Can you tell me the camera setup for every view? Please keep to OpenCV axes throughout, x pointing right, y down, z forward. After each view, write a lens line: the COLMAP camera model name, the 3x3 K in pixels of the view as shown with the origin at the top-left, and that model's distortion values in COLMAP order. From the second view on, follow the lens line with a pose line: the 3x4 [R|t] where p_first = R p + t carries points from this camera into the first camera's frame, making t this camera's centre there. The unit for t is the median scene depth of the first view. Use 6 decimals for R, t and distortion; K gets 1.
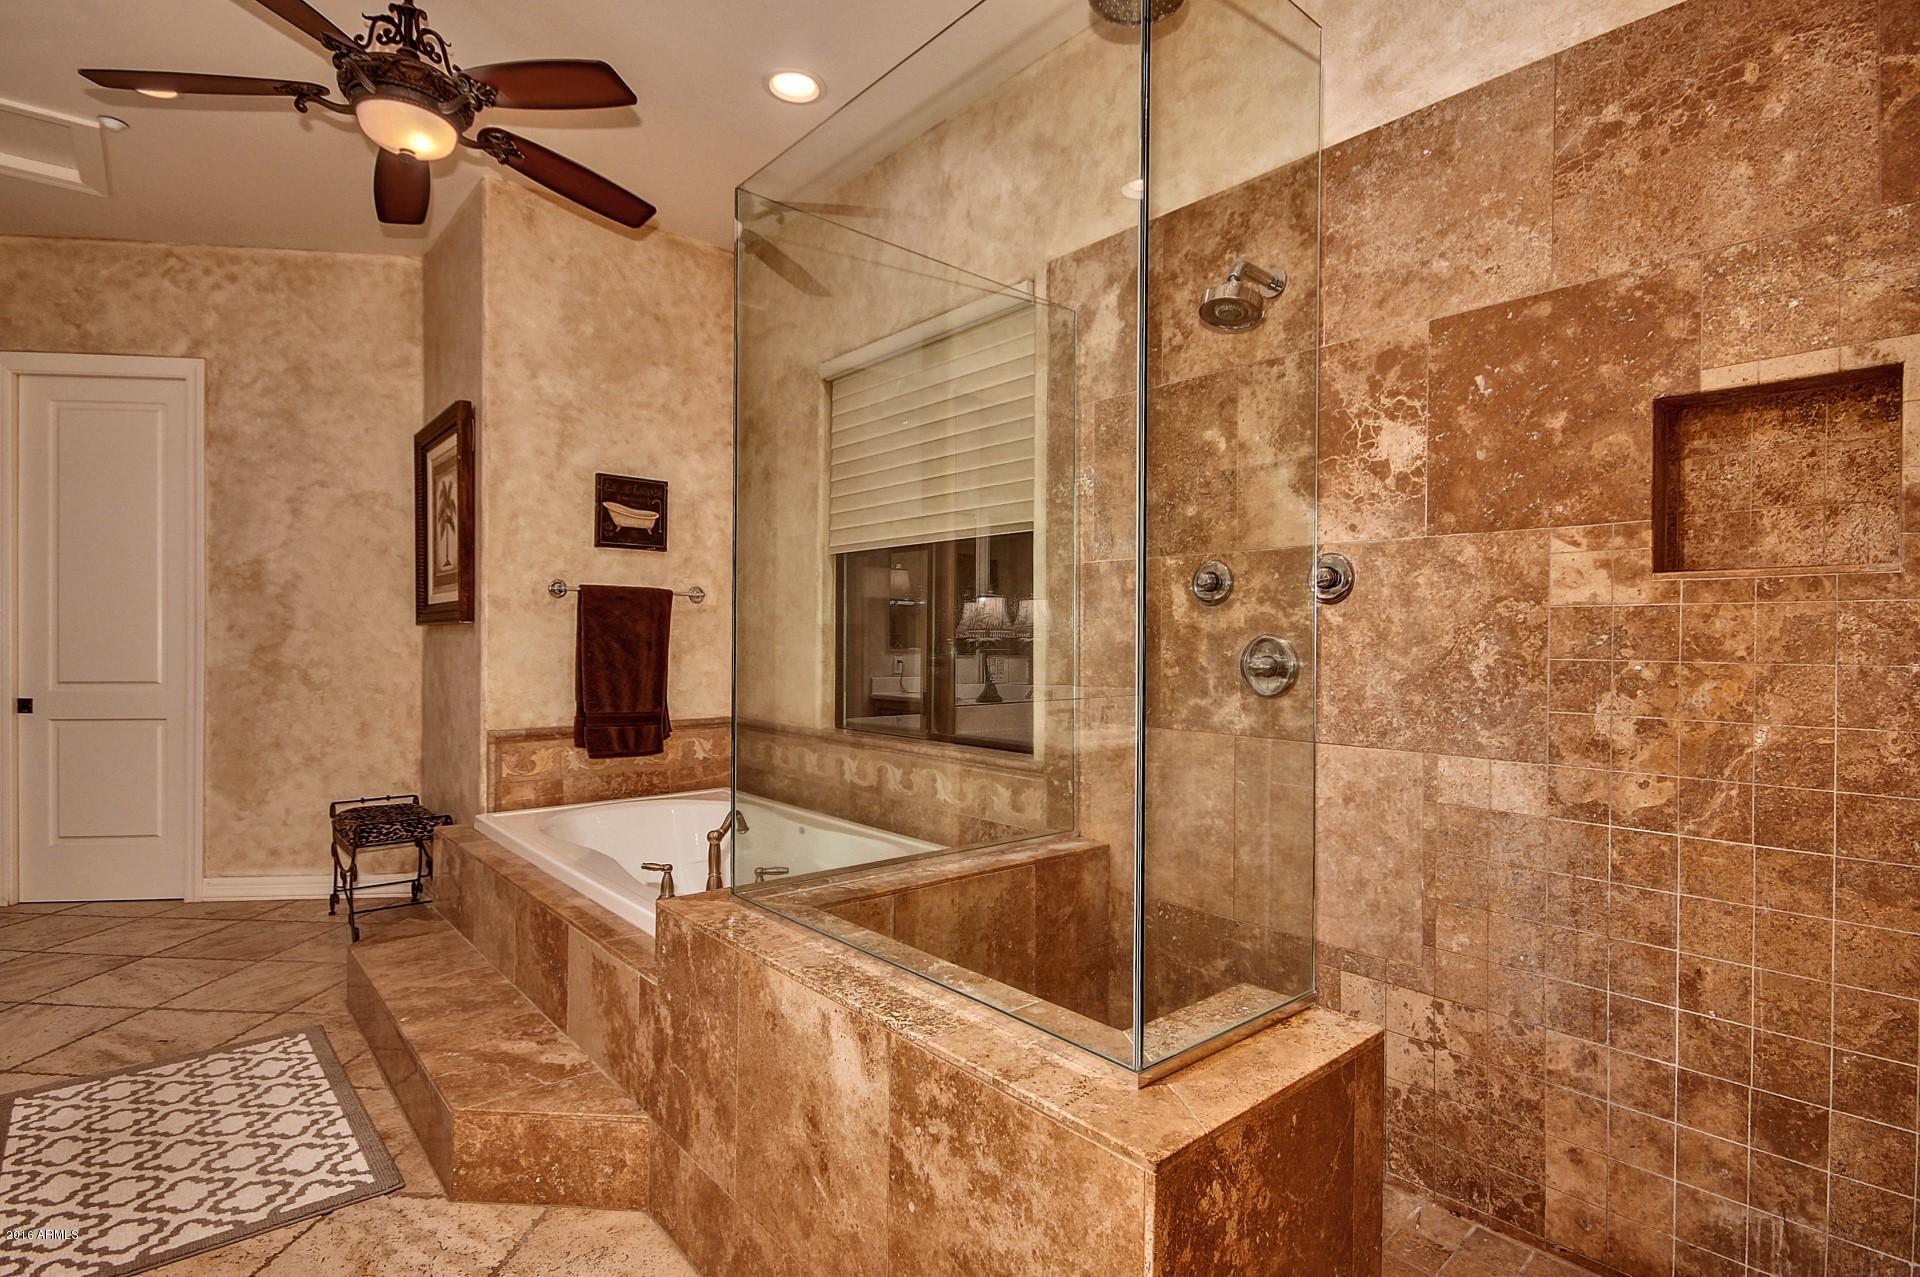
lens RADIAL K [[915.6, 0, 954.4], [0, 915.6, 653.4], [0, 0, 1]] dist [0.023175, -0.020765]
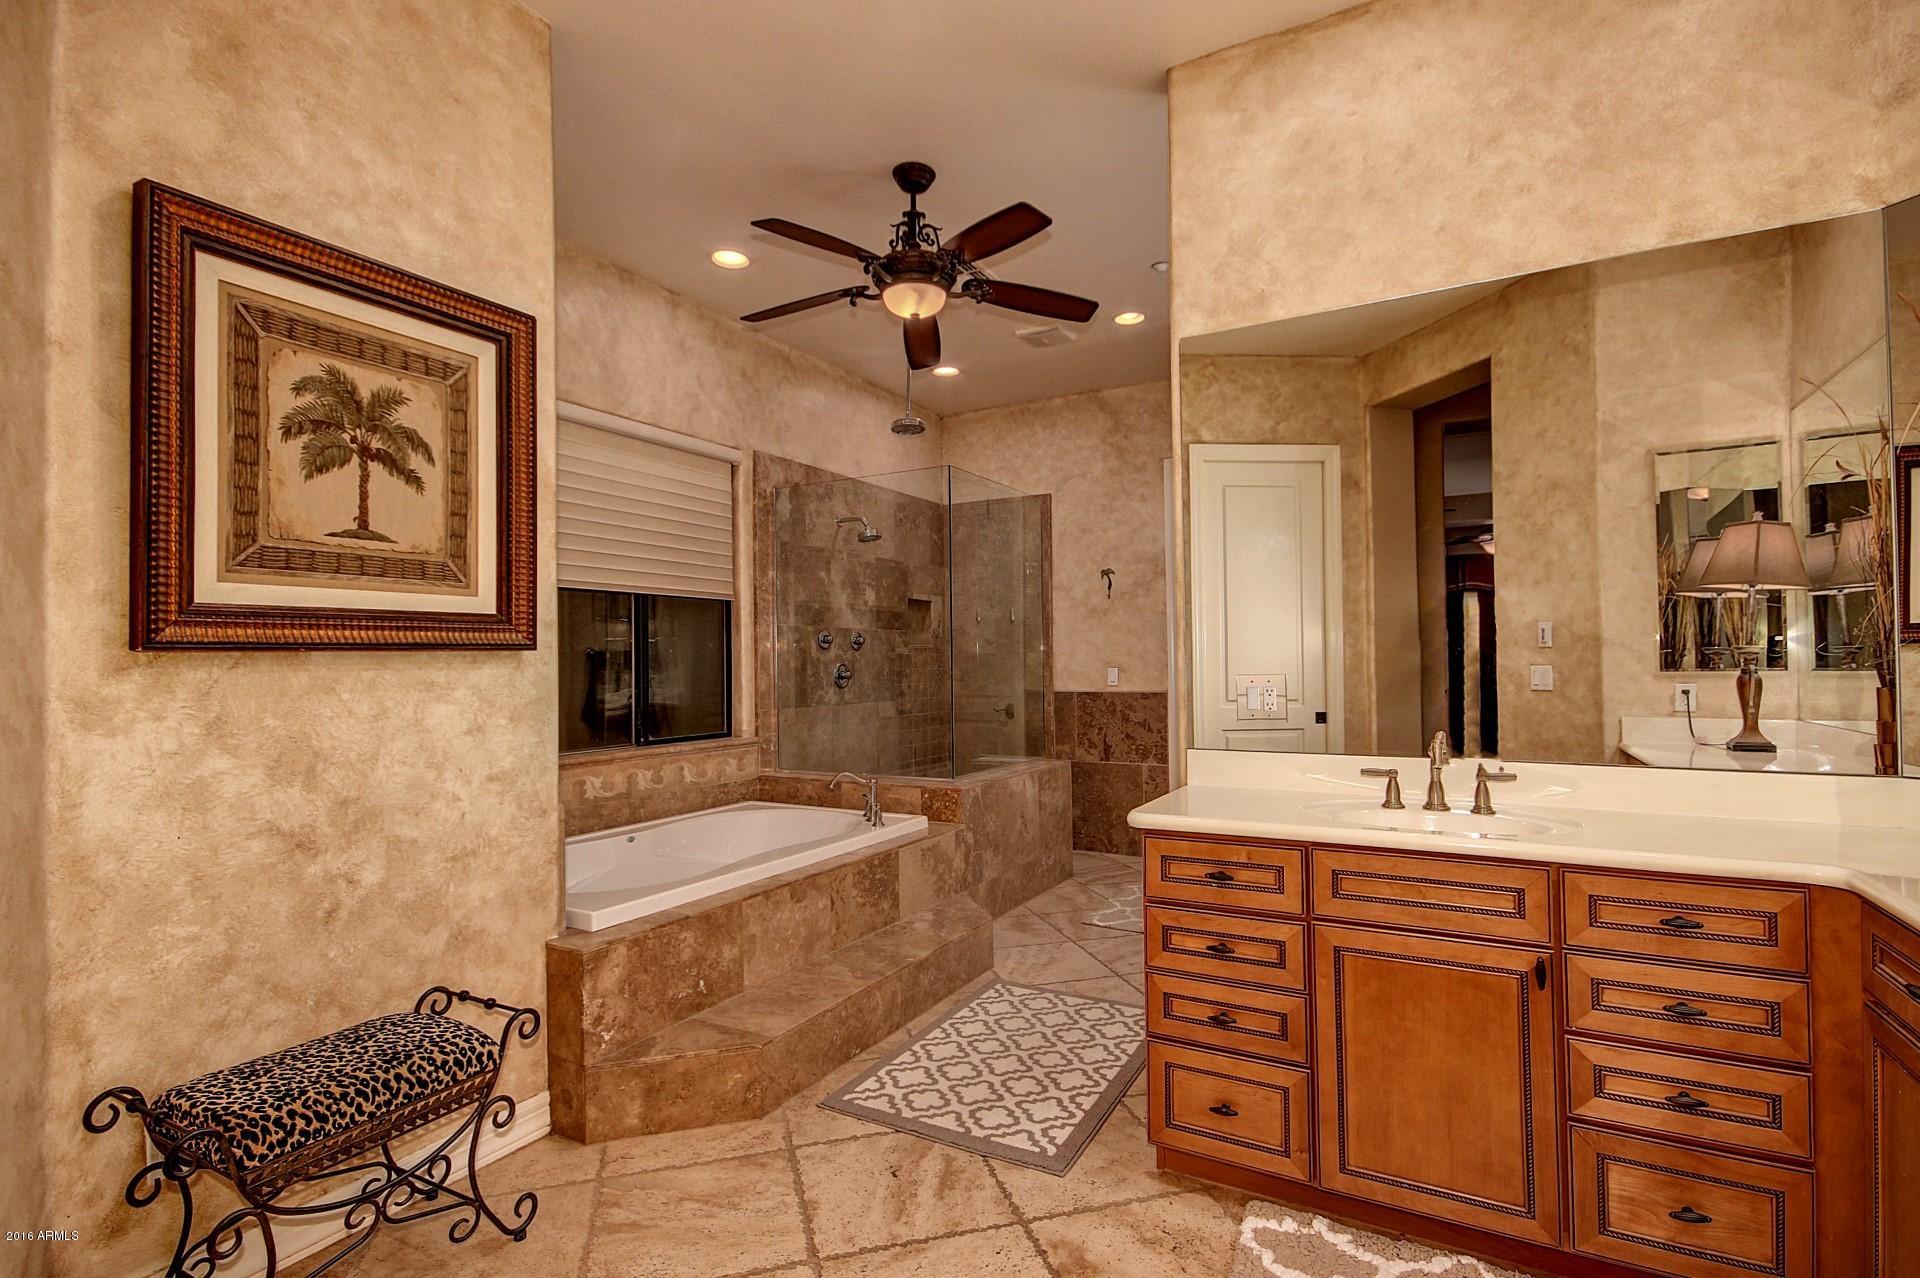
lens RADIAL K [[915.6, 0, 954.4], [0, 915.6, 653.9], [0, 0, 1]] dist [0.023175, -0.020765]
pose [[-0.333412, -0.002187, 0.942779, -1.920634], [0.011457, 0.999914, 0.006371, -0.050931], [-0.942712, 0.012926, -0.333358, 1.418386]]
